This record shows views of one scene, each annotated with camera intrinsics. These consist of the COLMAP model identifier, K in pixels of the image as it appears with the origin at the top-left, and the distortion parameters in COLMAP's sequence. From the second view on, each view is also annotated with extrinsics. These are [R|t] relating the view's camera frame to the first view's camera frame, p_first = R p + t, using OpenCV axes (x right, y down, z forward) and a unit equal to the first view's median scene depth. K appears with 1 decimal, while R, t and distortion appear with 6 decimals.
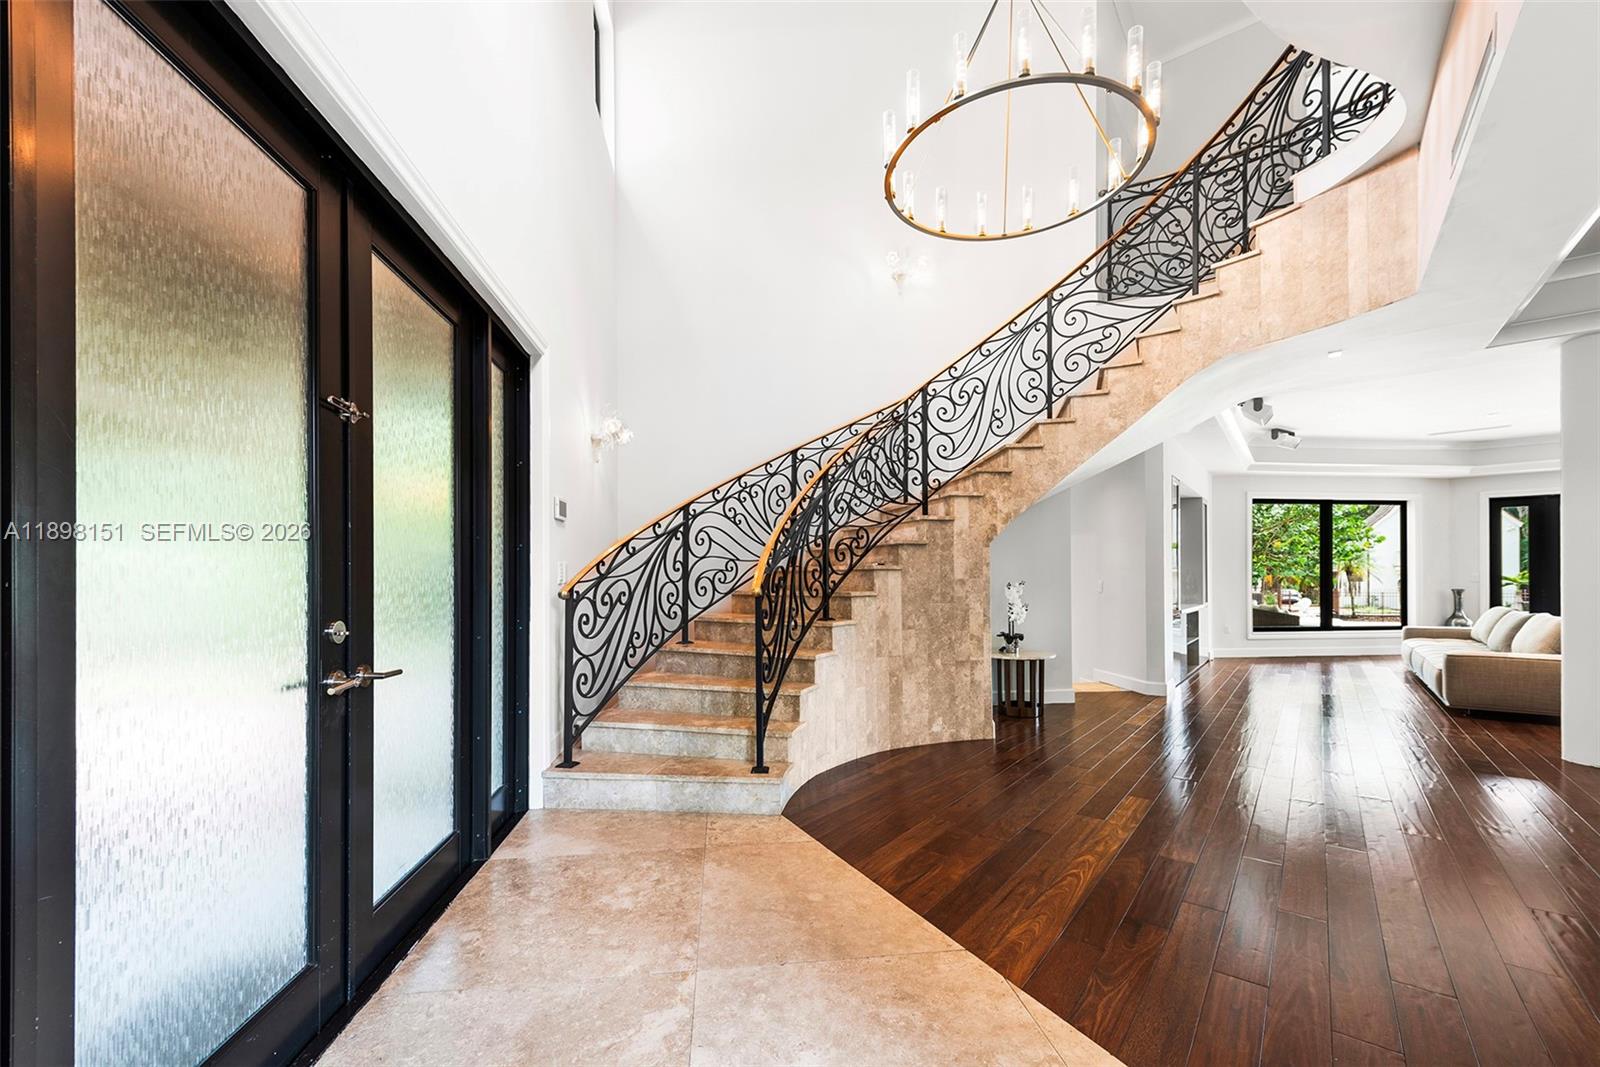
lens RADIAL K [[636.6, 0, 800.2], [0, 636.6, 578.5], [0, 0, 1]] dist [0.000618, 0.000092]
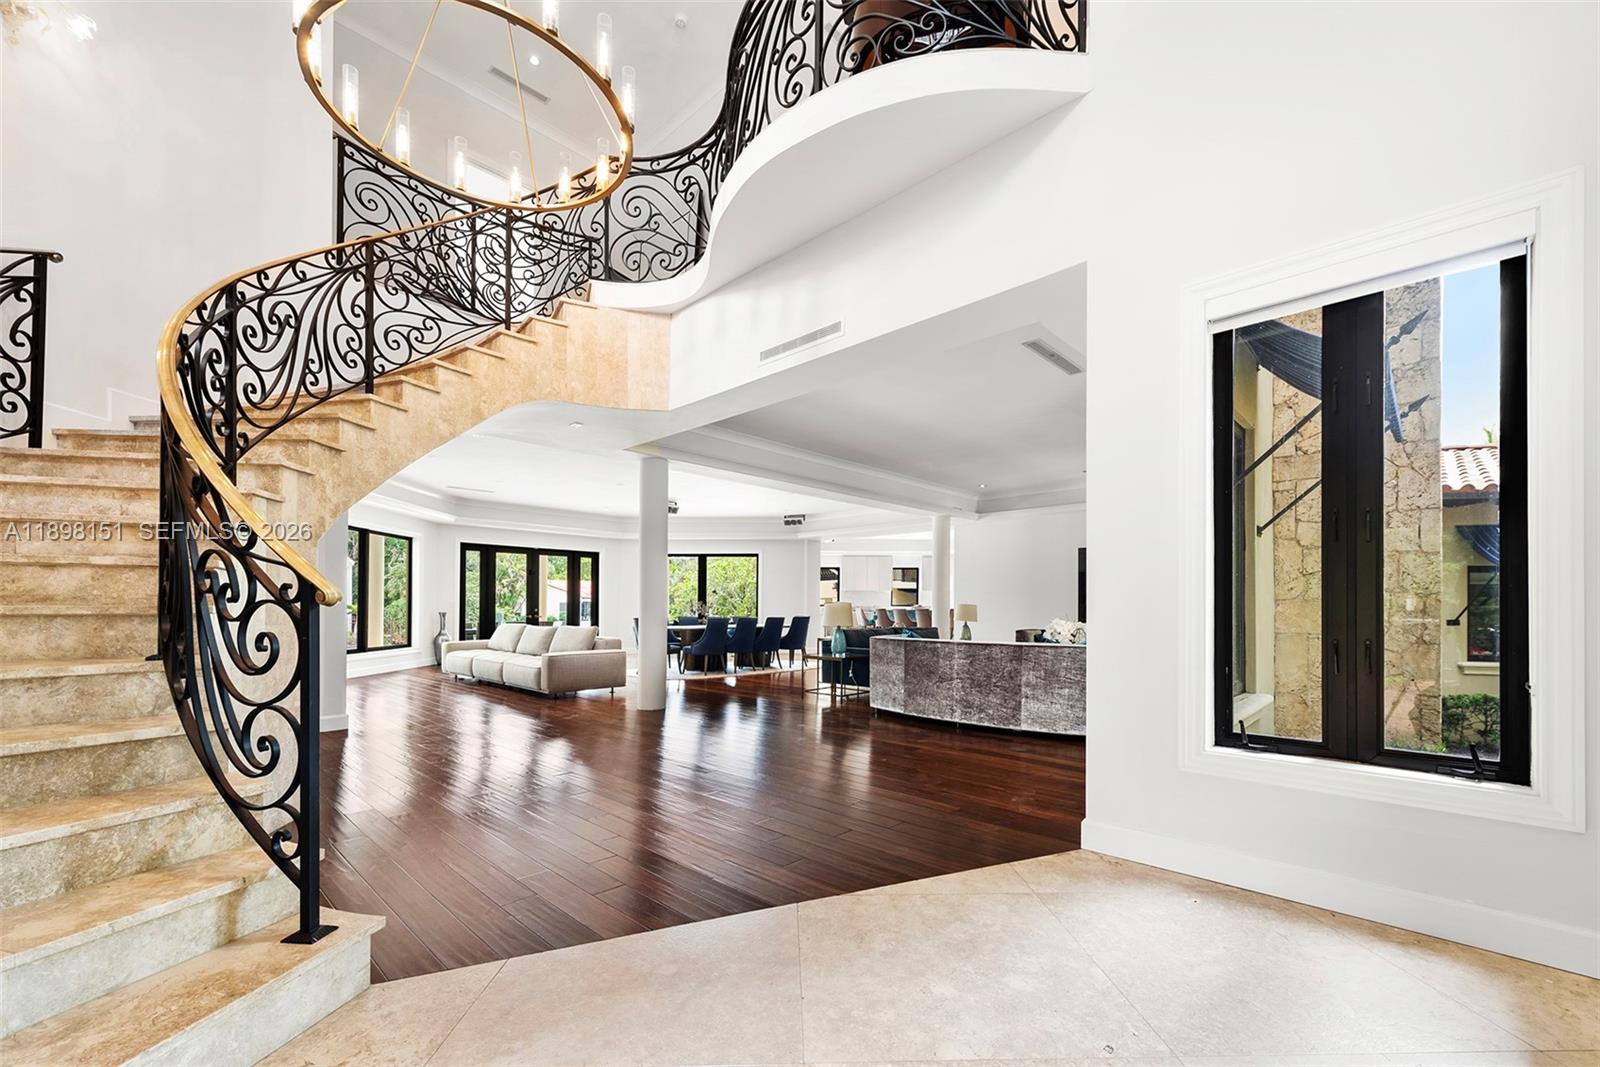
lens RADIAL K [[658.8, 0, 800.3], [0, 658.8, 605.9], [0, 0, 1]] dist [-0.000294, -0.000109]
pose [[0.085335, 0.007962, 0.996321, -0.408030], [-0.004895, 0.999959, -0.007571, 0.021425], [-0.996340, -0.004231, 0.085370, 0.388017]]
